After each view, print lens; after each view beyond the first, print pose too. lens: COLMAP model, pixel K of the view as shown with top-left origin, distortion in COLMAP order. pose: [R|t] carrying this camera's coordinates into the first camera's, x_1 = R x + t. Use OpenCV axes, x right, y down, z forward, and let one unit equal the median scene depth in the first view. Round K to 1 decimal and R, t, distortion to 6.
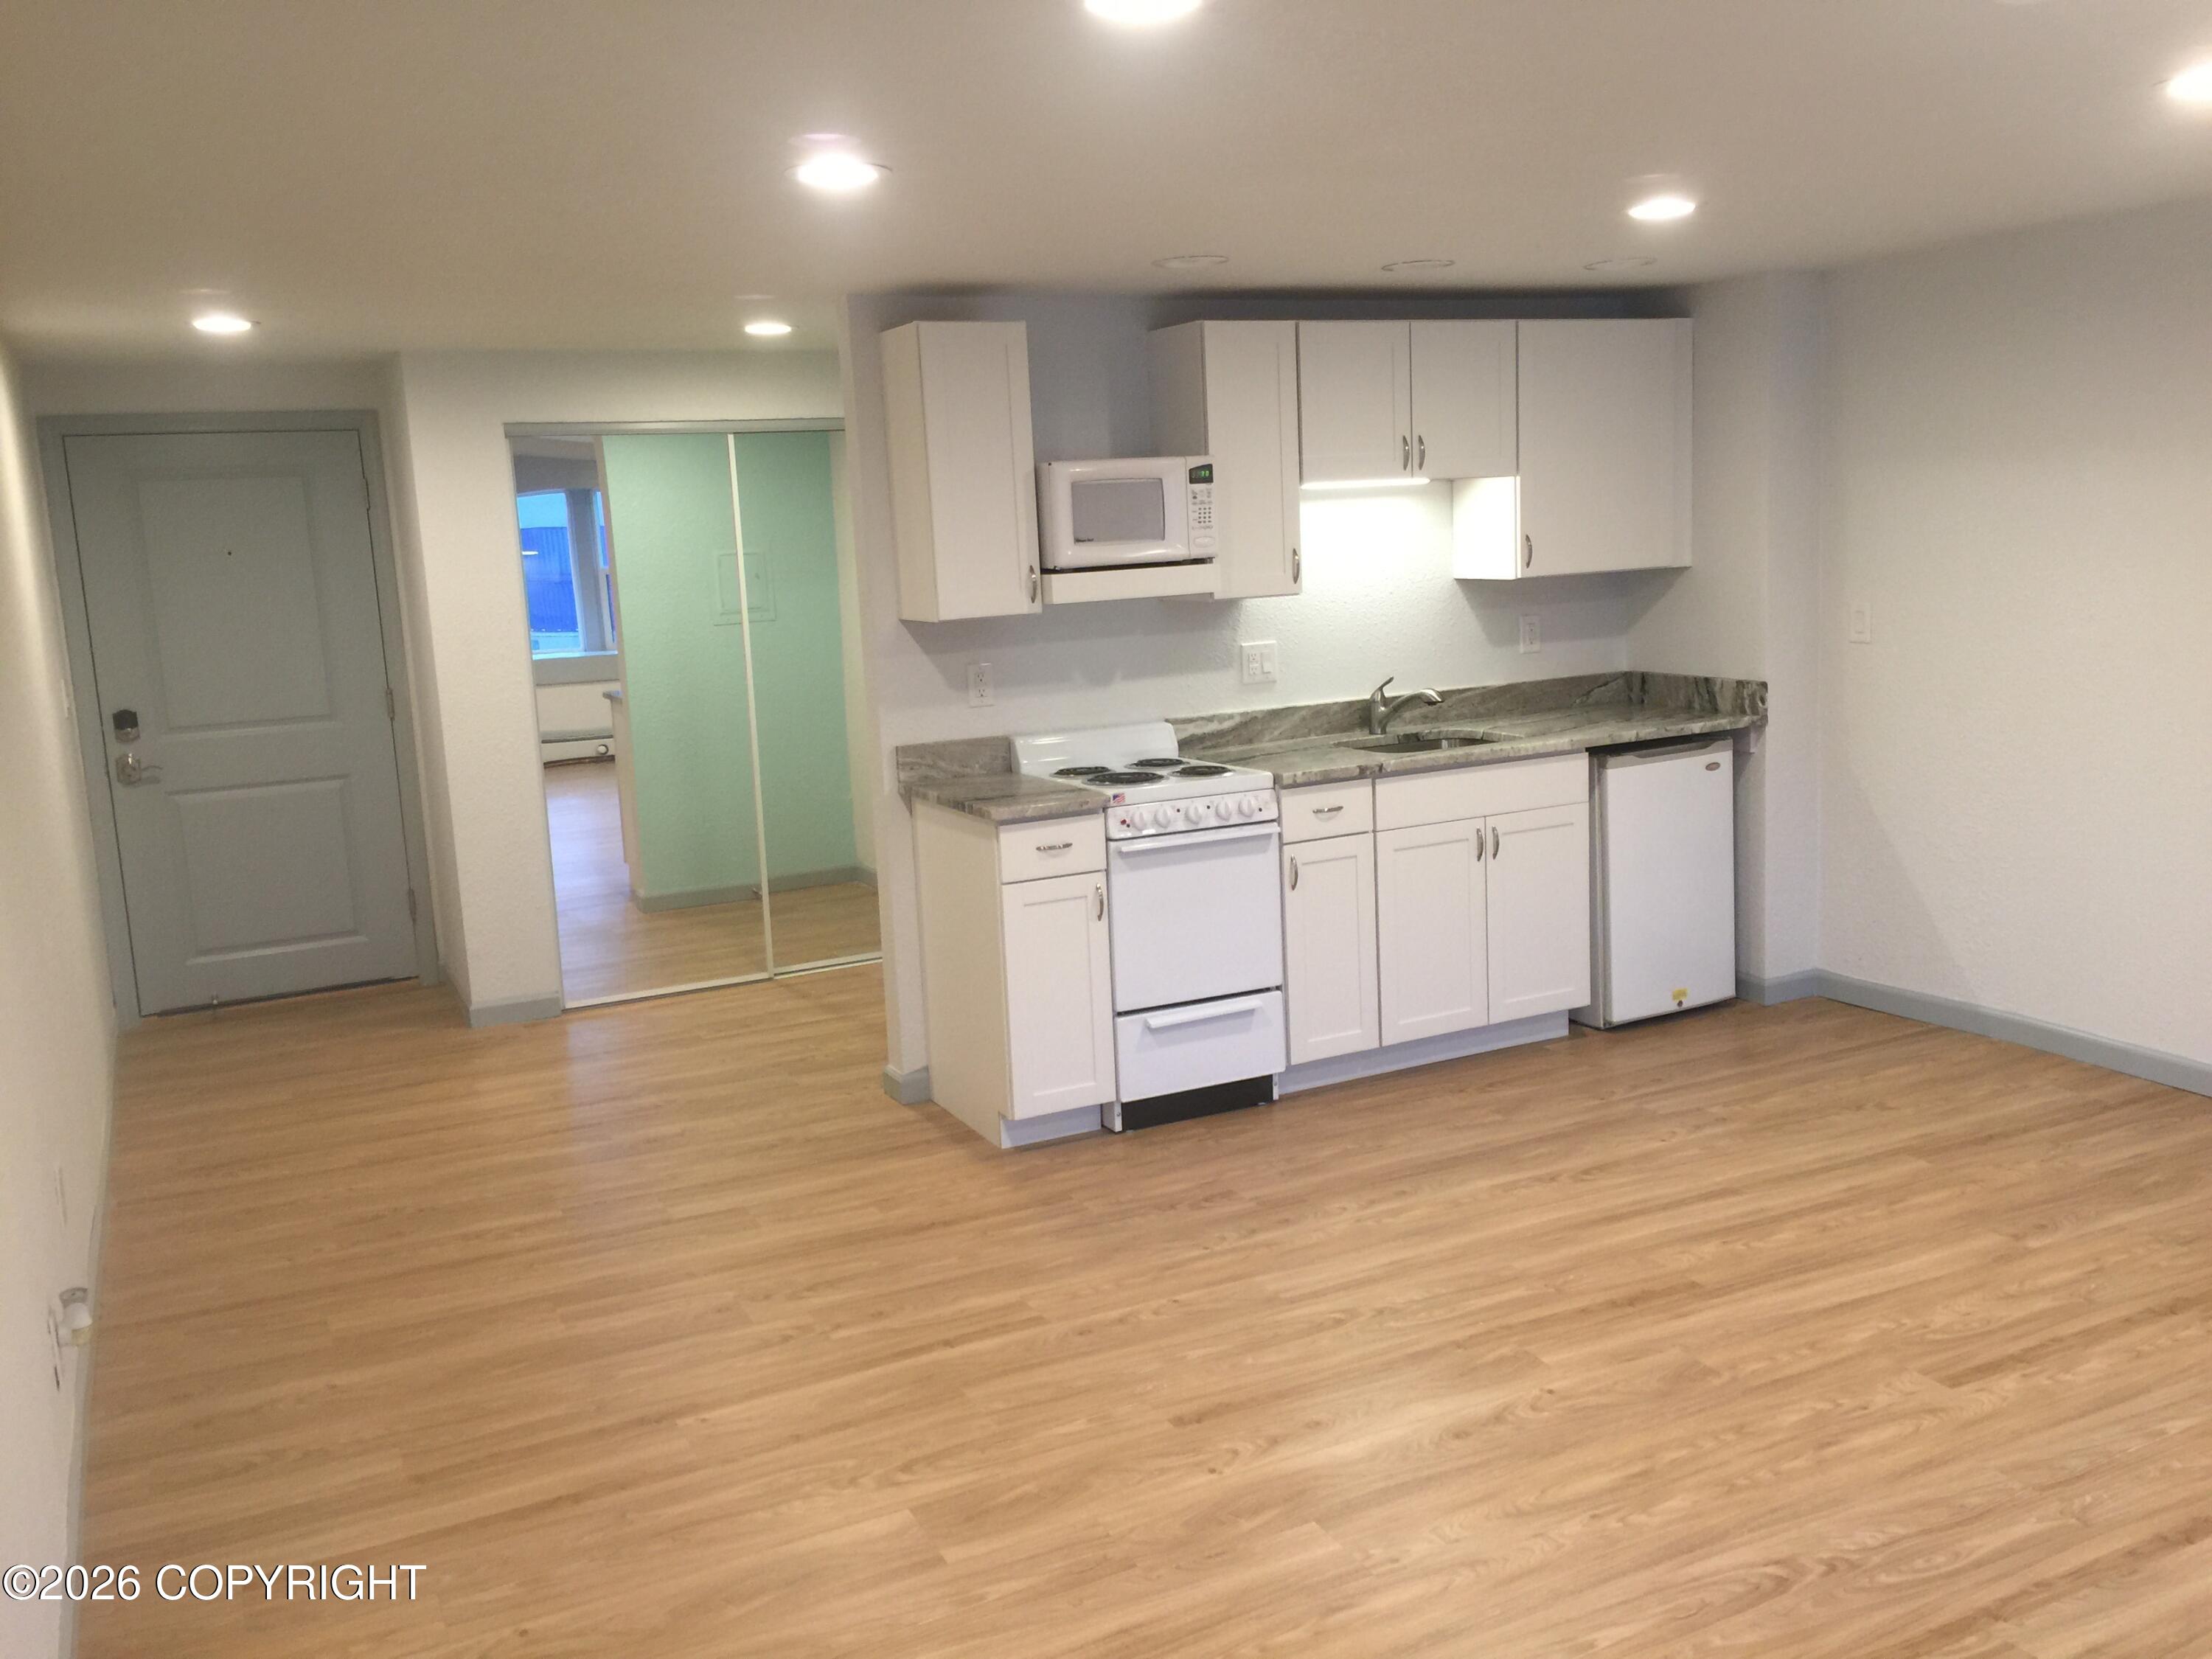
lens RADIAL K [[1816.7, 0, 1106.0], [0, 1816.7, 829.5], [0, 0, 1]] dist [0.008660, -0.000612]
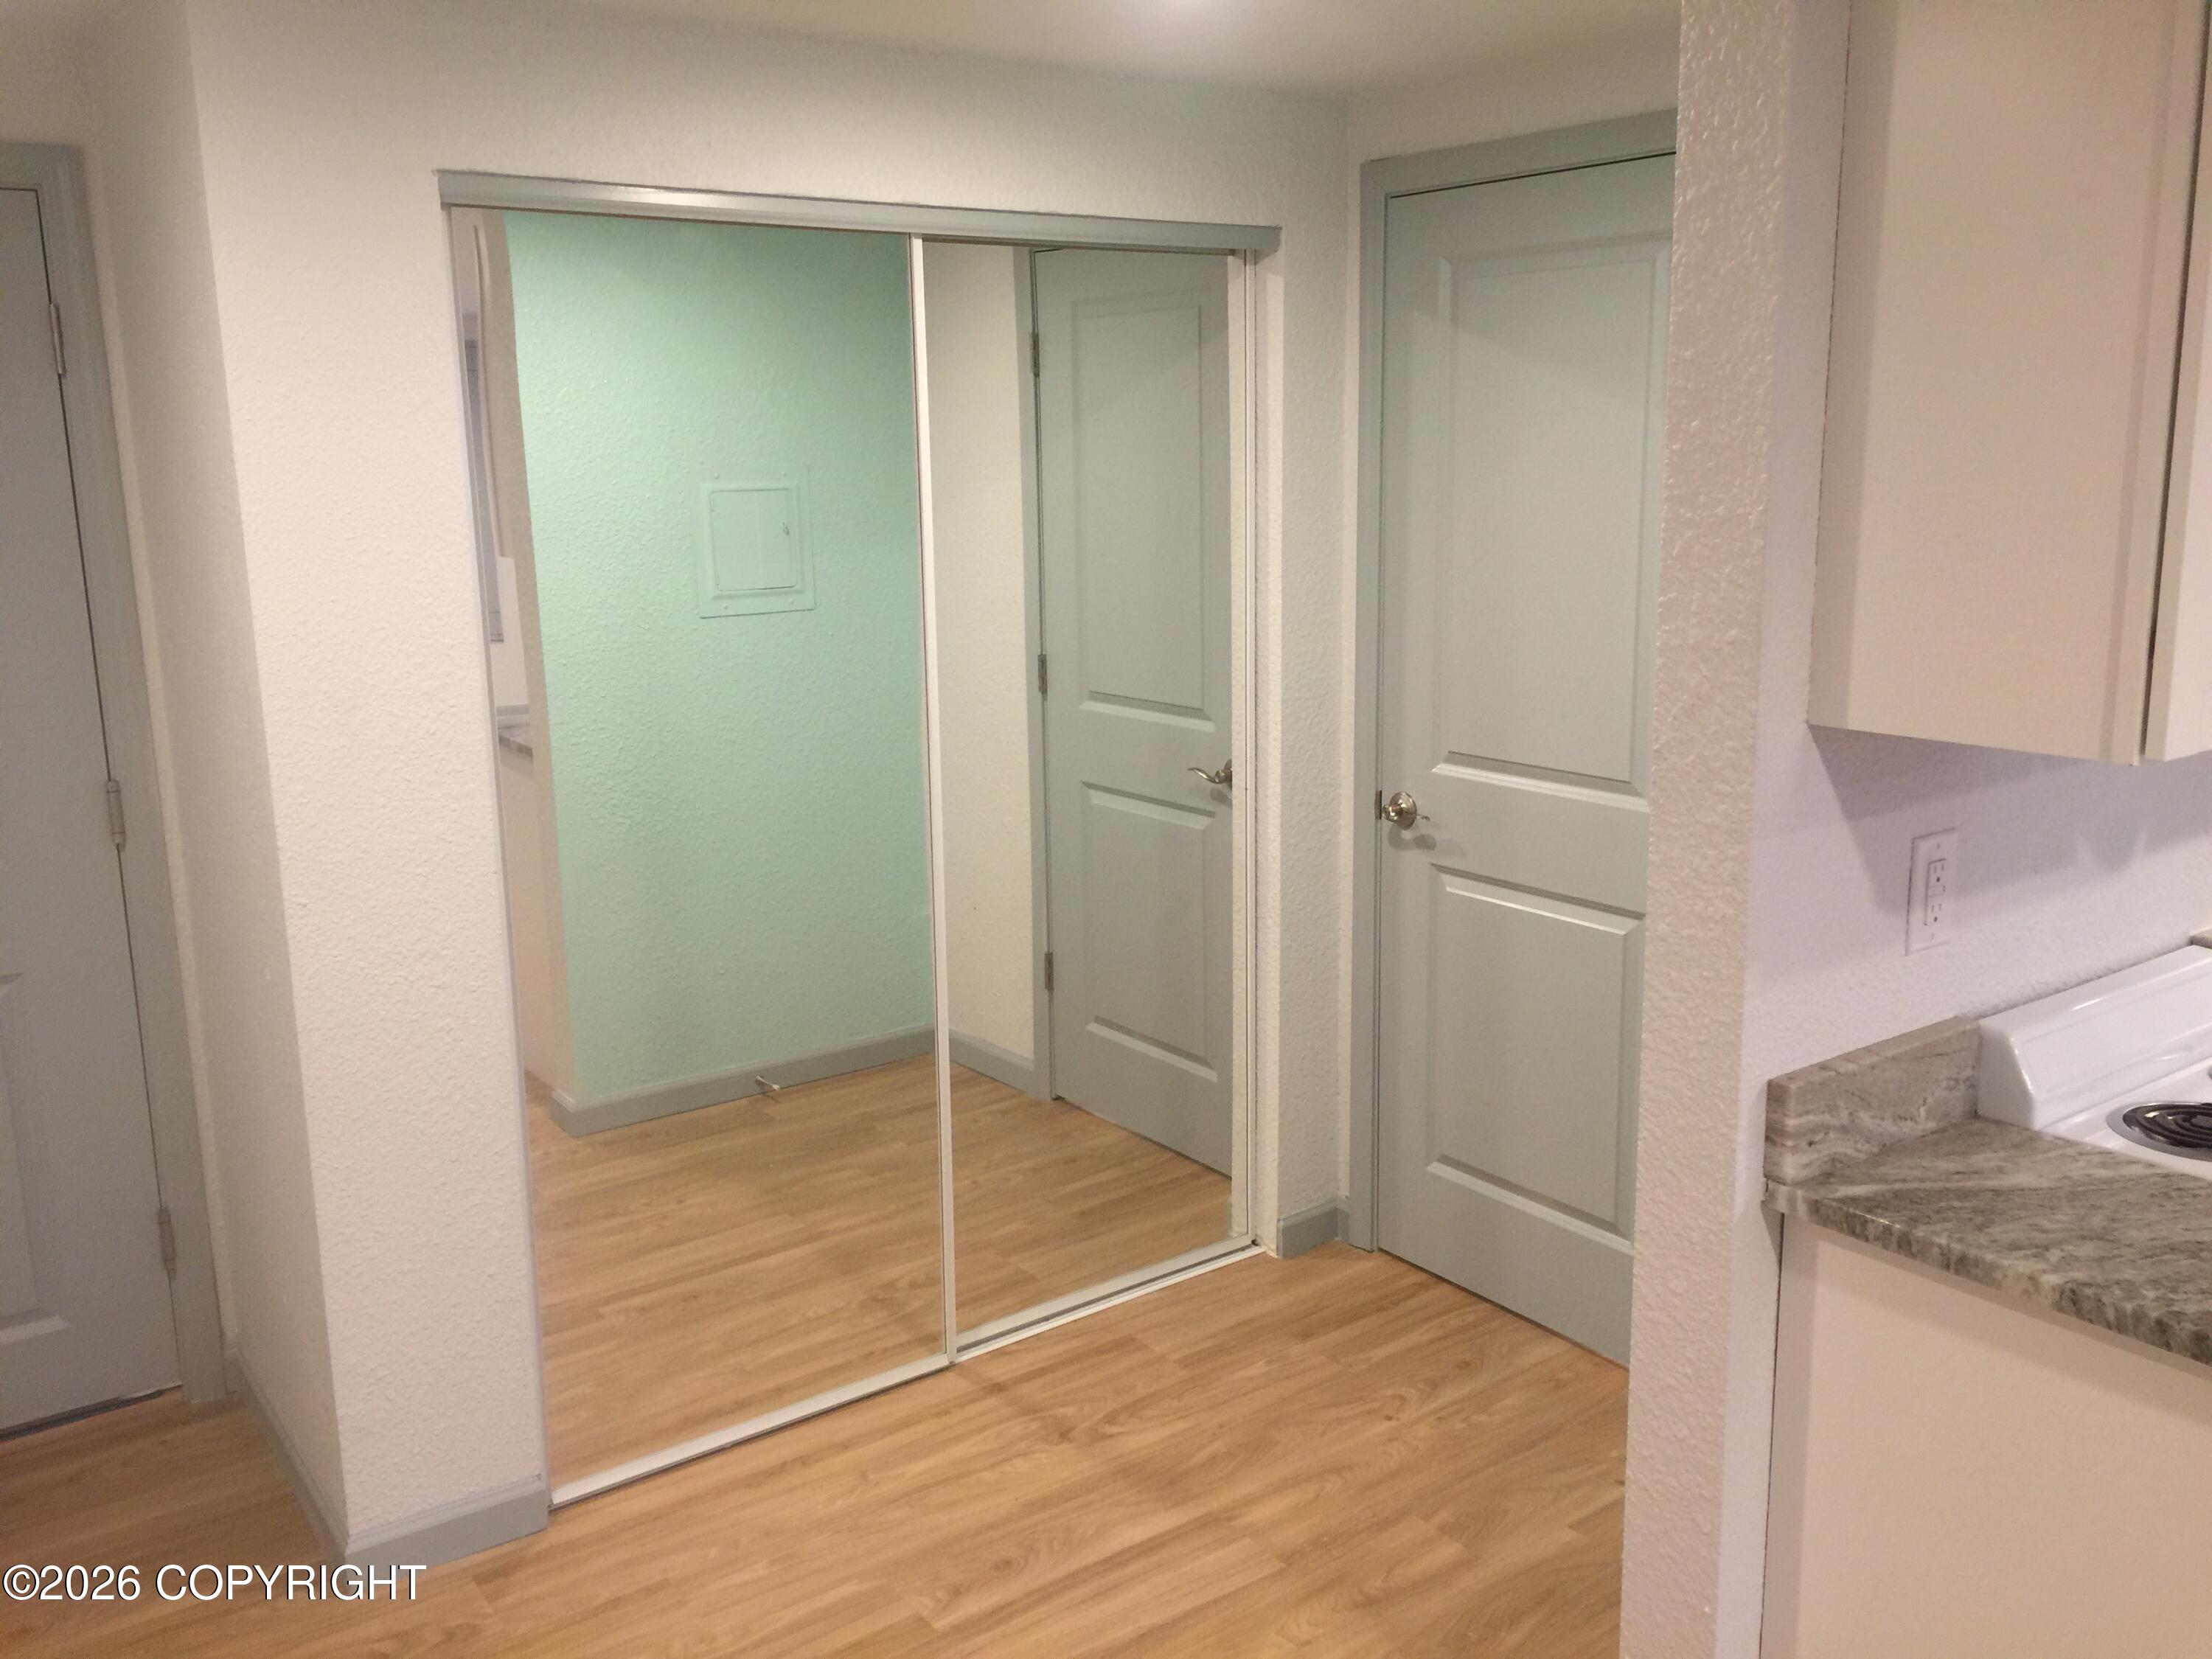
lens RADIAL K [[1859.3, 0, 1018.1], [0, 1859.3, 827.3], [0, 0, 1]] dist [0.036976, -0.002639]
pose [[0.989135, -0.000239, 0.147009, -0.312586], [-0.004706, 0.999435, 0.033287, -0.105980], [-0.146934, -0.033617, 0.988575, 0.659075]]
